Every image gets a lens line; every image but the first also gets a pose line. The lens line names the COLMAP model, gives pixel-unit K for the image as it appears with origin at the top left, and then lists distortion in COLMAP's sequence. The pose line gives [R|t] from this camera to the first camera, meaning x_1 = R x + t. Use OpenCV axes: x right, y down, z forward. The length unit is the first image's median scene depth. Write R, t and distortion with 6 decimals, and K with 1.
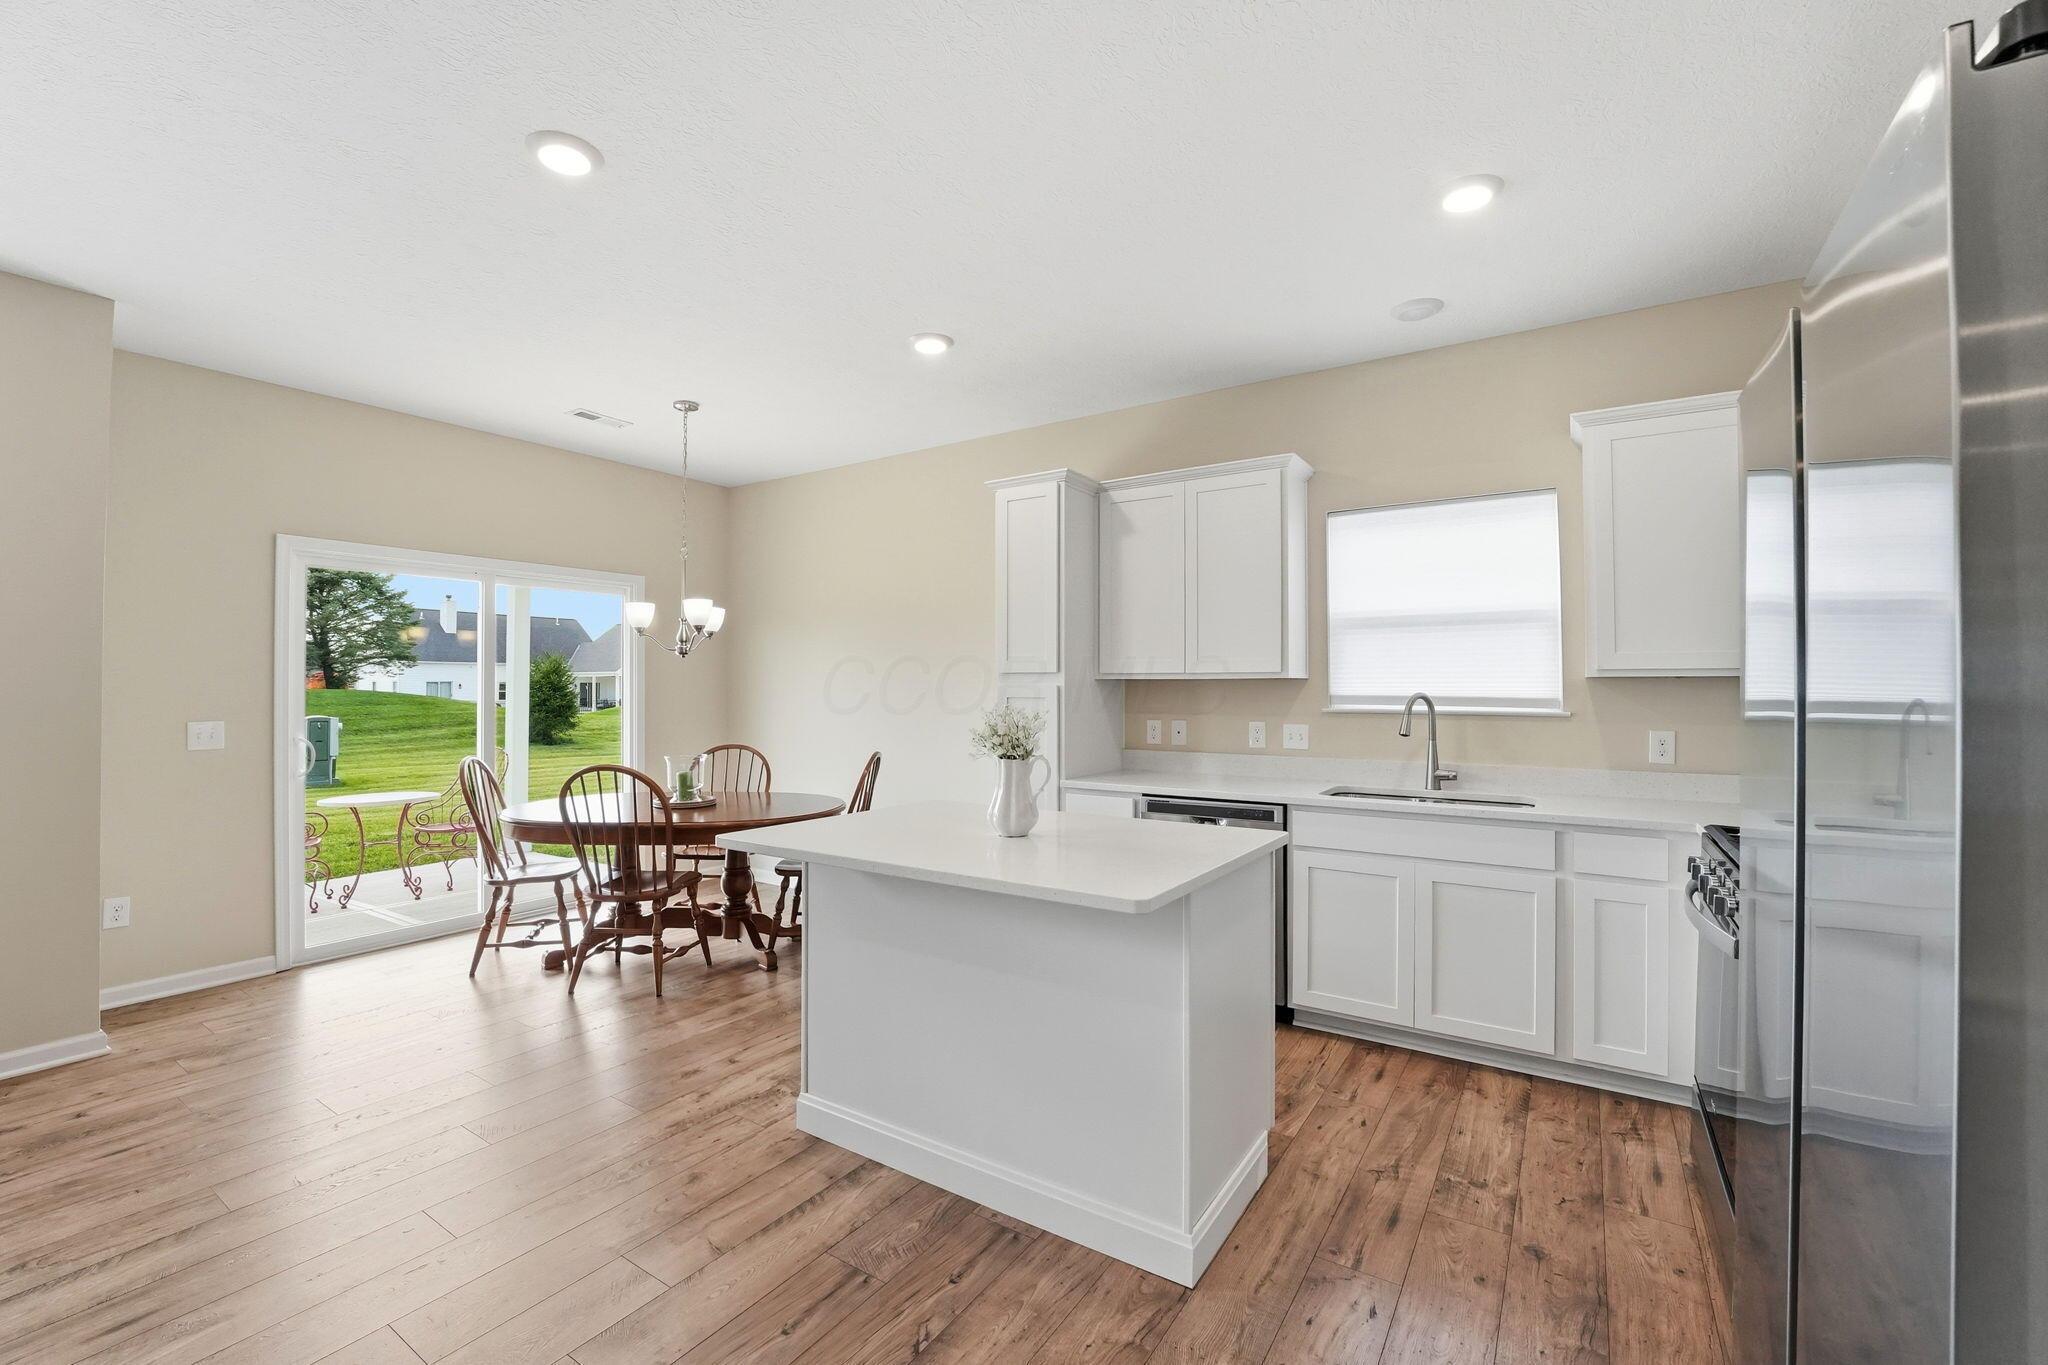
lens RADIAL K [[857.0, 0, 1027.9], [0, 857.0, 677.7], [0, 0, 1]] dist [-0.024553, 0.000339]
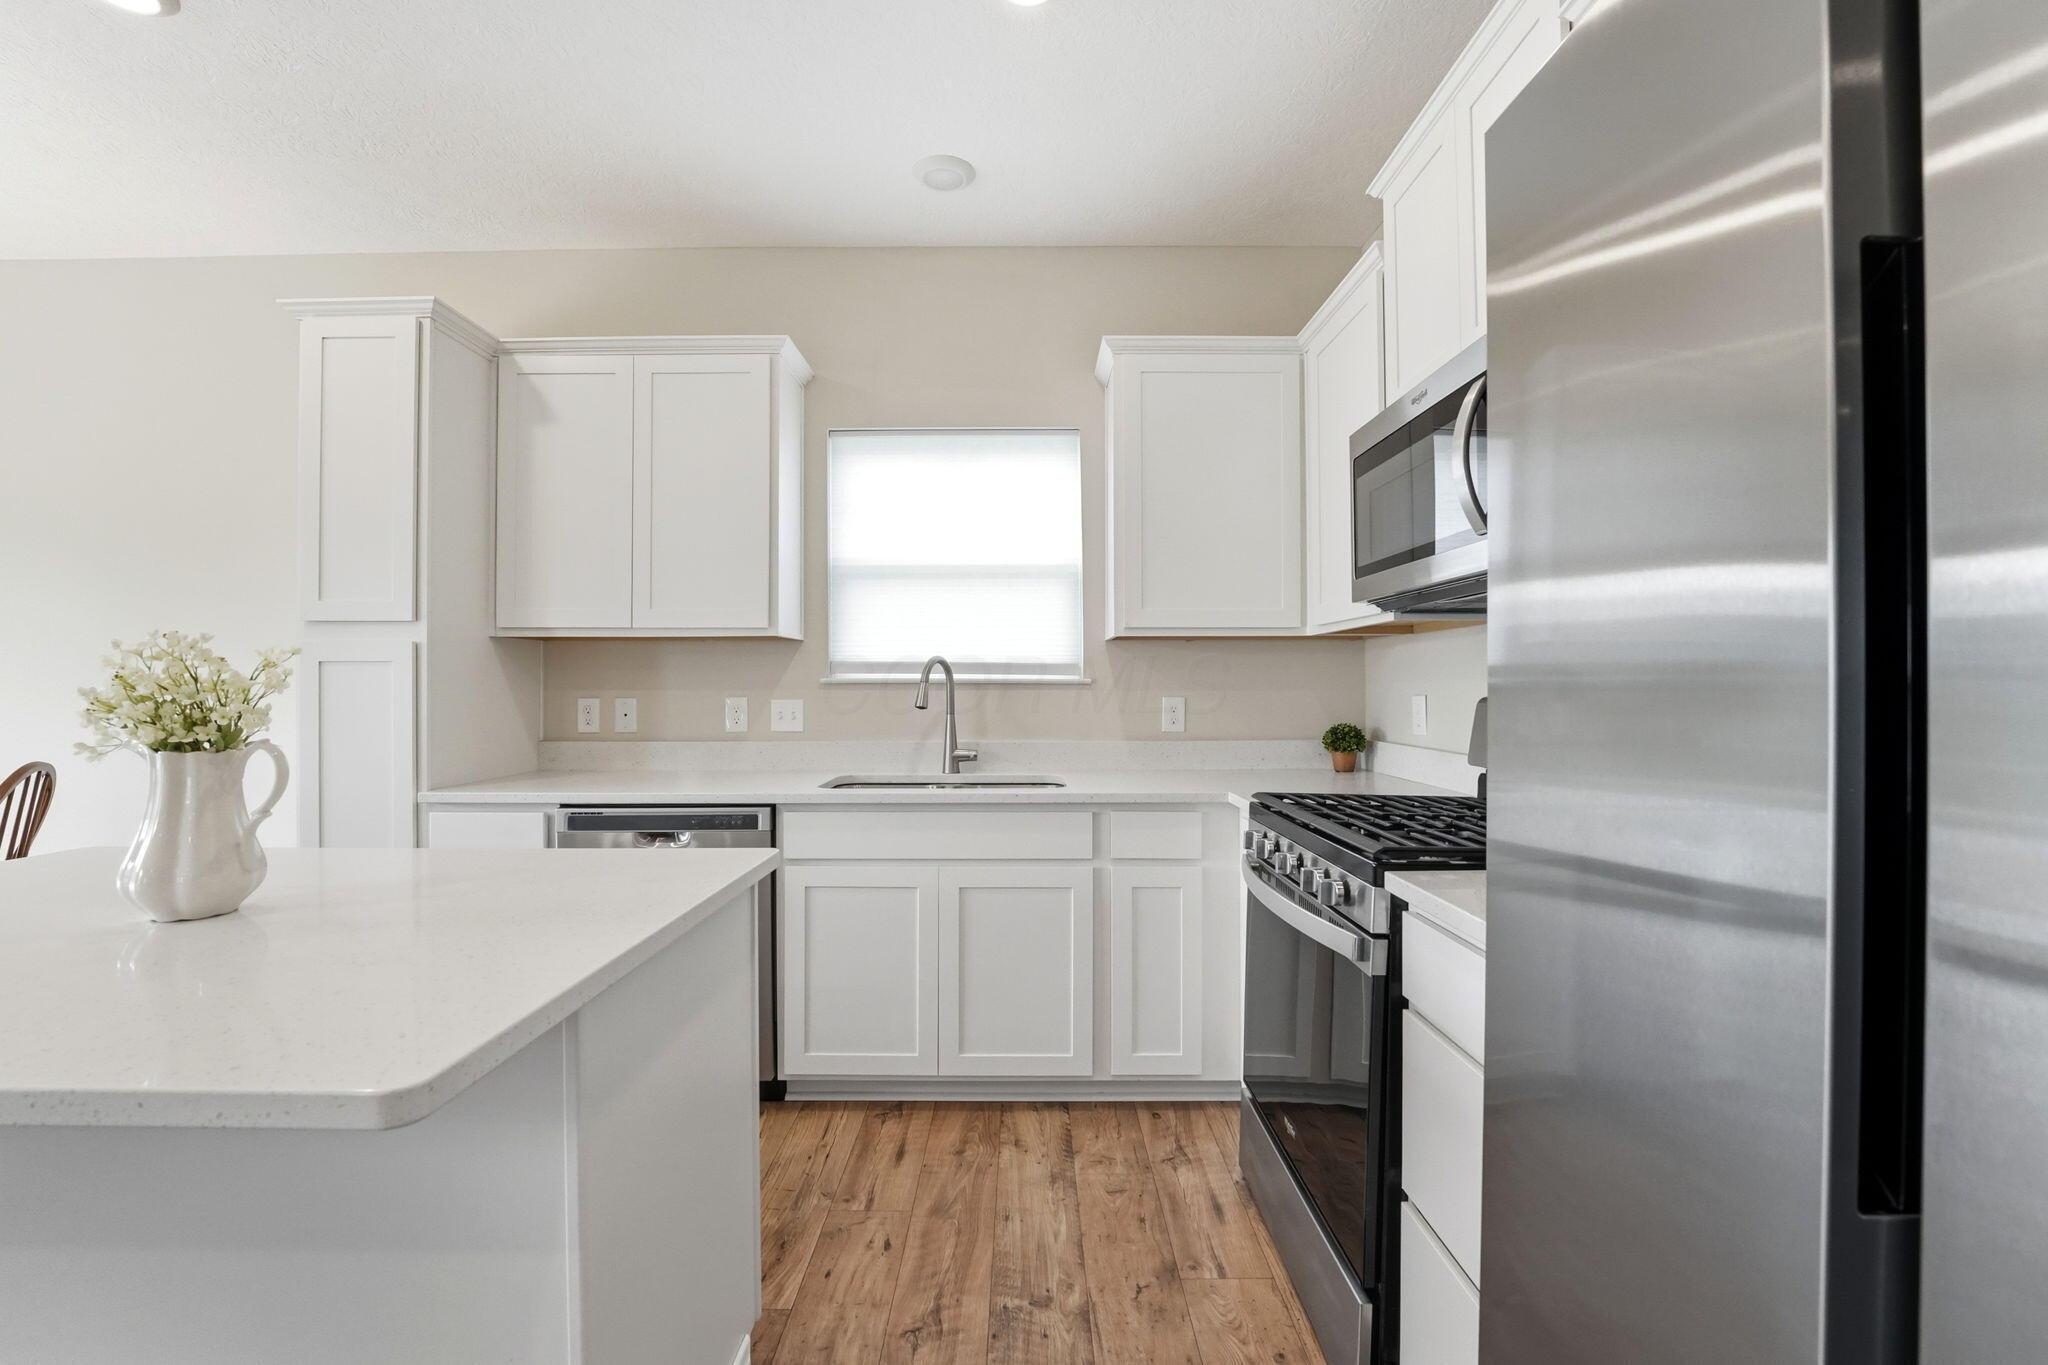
lens RADIAL K [[857.0, 0, 1027.9], [0, 857.0, 677.7], [0, 0, 1]] dist [-0.024553, 0.000339]
pose [[0.834863, 0.003278, 0.550448, 0.082545], [-0.004451, 0.999990, 0.000796, 0.039503], [-0.550440, -0.003114, 0.834869, 0.278777]]
